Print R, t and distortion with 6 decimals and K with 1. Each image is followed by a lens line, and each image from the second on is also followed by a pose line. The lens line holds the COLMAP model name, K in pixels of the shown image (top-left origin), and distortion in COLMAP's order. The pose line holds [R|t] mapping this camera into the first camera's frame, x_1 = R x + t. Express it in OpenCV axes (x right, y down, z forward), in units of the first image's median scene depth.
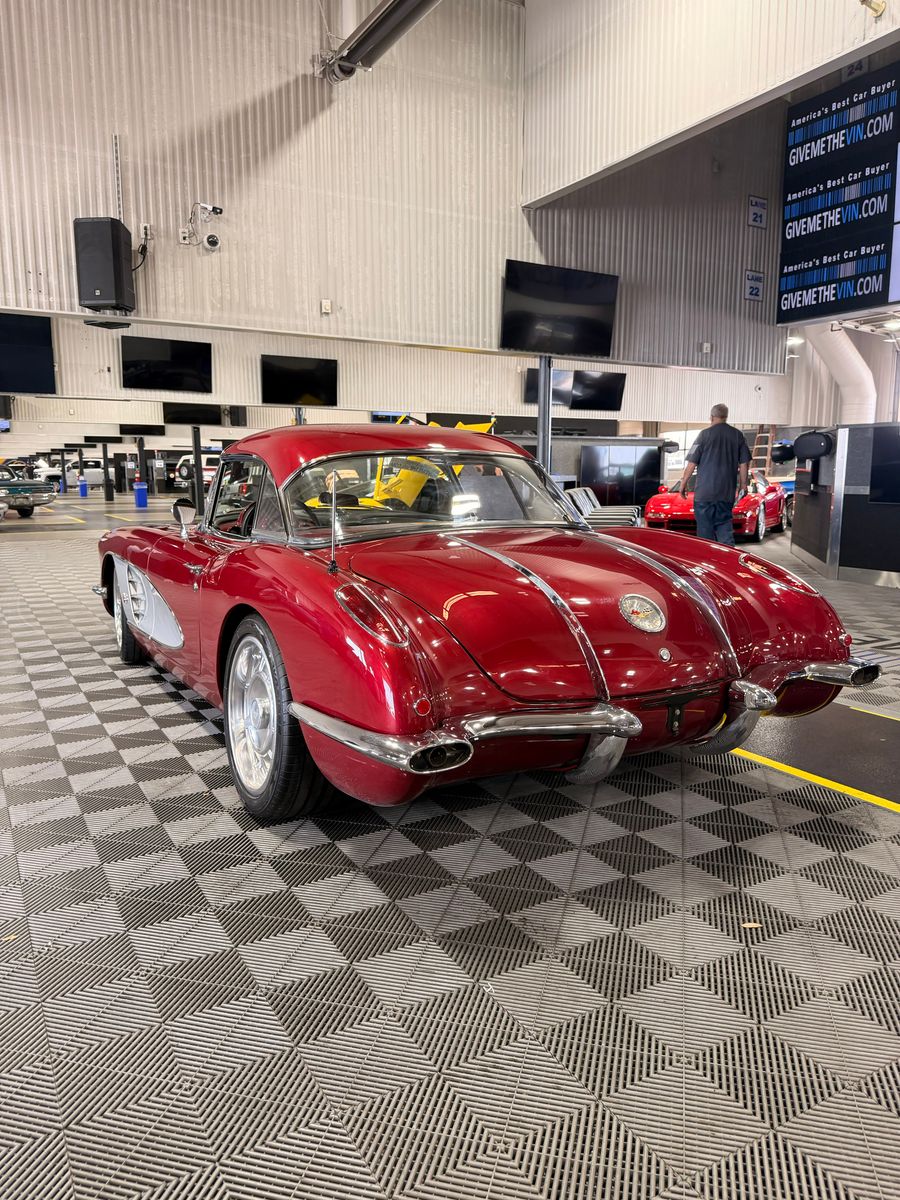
lens RADIAL K [[827.6, 0, 453.2], [0, 827.6, 600.4], [0, 0, 1]] dist [-0.005776, -0.017392]
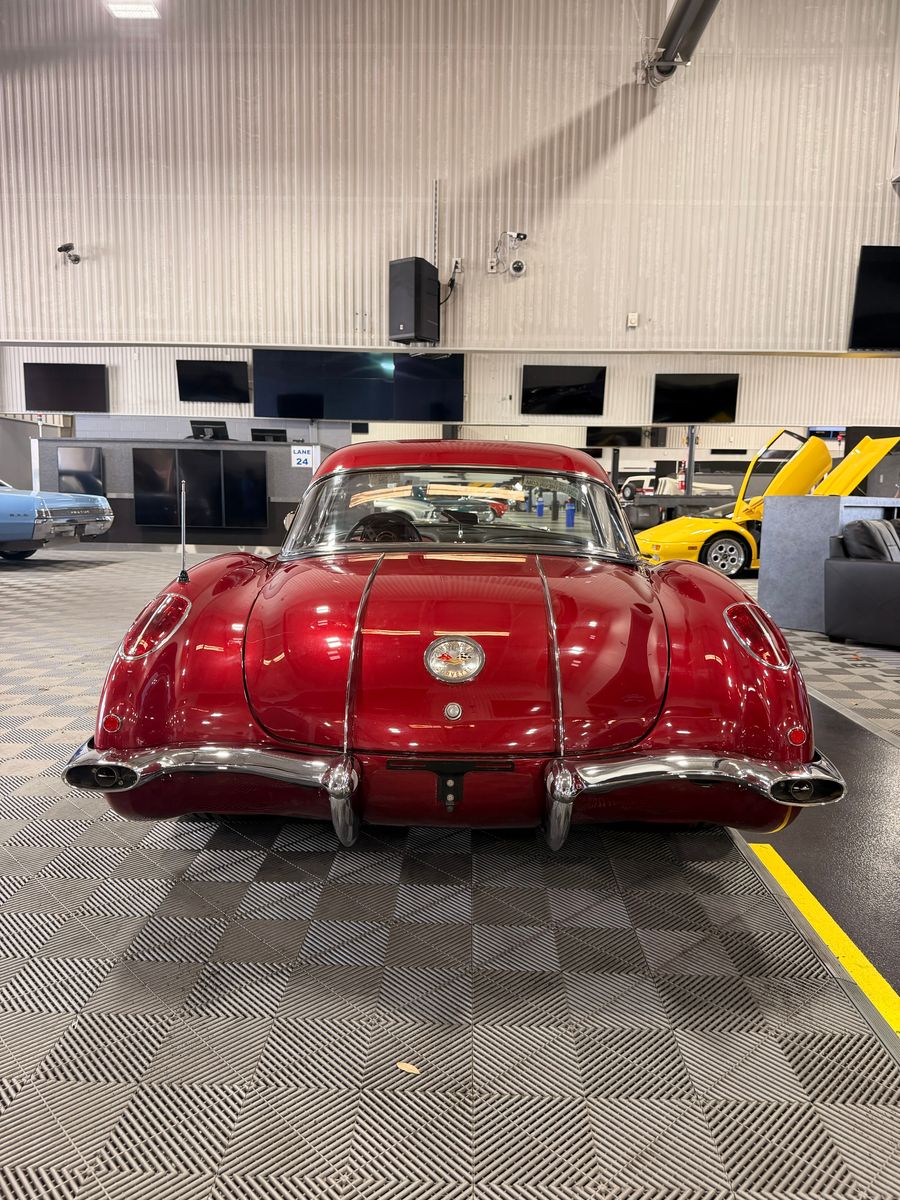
lens RADIAL K [[827.6, 0, 451.3], [0, 827.6, 604.3], [0, 0, 1]] dist [-0.005776, -0.017392]
pose [[0.857273, 0.078432, -0.508852, 0.194488], [-0.090185, 0.995924, 0.001570, -0.010740], [0.506901, 0.044544, 0.860852, 0.090248]]
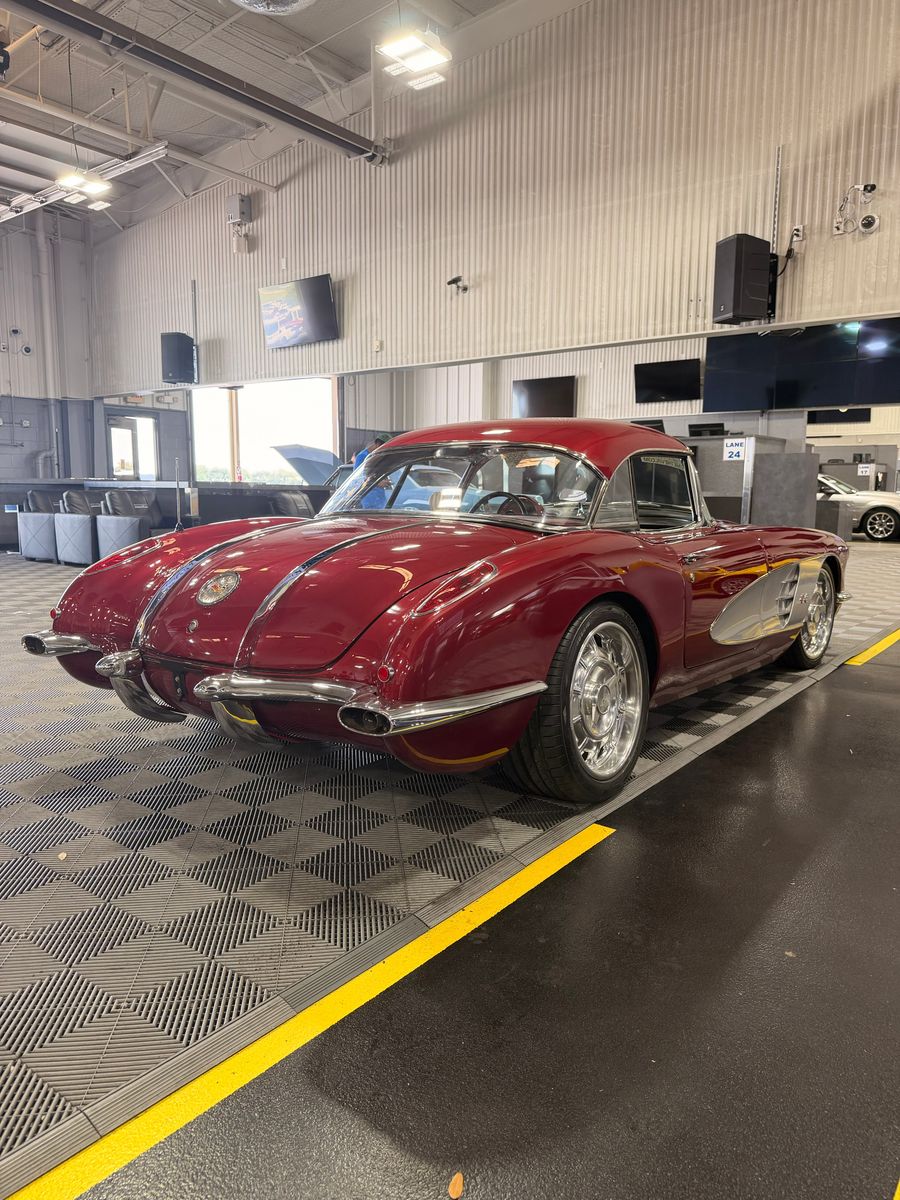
lens RADIAL K [[827.6, 0, 451.6], [0, 827.6, 600.8], [0, 0, 1]] dist [-0.005776, -0.017392]
pose [[0.394521, 0.119109, -0.911135, 0.400495], [-0.136398, 0.988169, 0.070119, -0.025492], [0.908707, 0.096614, 0.406100, 0.257838]]
